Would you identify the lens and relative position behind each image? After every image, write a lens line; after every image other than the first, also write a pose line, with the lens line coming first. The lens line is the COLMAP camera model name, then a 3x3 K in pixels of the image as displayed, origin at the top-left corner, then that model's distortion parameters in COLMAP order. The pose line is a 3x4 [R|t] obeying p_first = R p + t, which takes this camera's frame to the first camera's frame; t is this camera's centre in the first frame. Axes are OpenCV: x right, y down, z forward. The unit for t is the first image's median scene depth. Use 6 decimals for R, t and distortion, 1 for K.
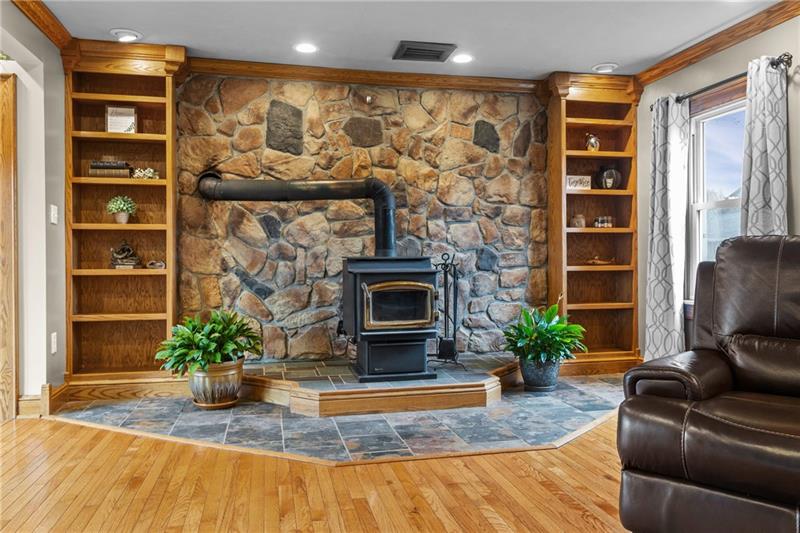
lens RADIAL K [[613.7, 0, 405.6], [0, 613.7, 261.5], [0, 0, 1]] dist [0.009353, -0.020641]
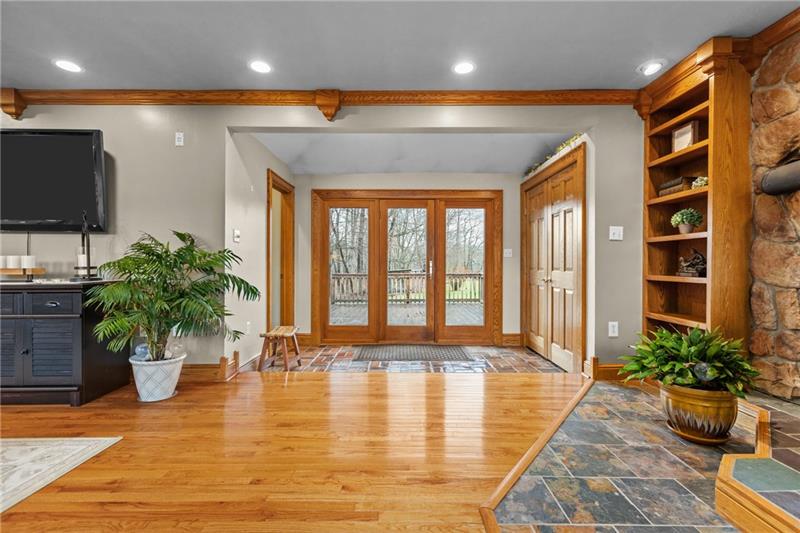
lens RADIAL K [[362.8, 0, 405.6], [0, 362.8, 263.7], [0, 0, 1]] dist [0.005697, -0.002344]
pose [[-0.214495, 0.003998, -0.976717, 0.253287], [-0.006473, 0.999964, 0.005515, -0.009305], [0.976704, 0.007506, -0.214461, 0.620768]]
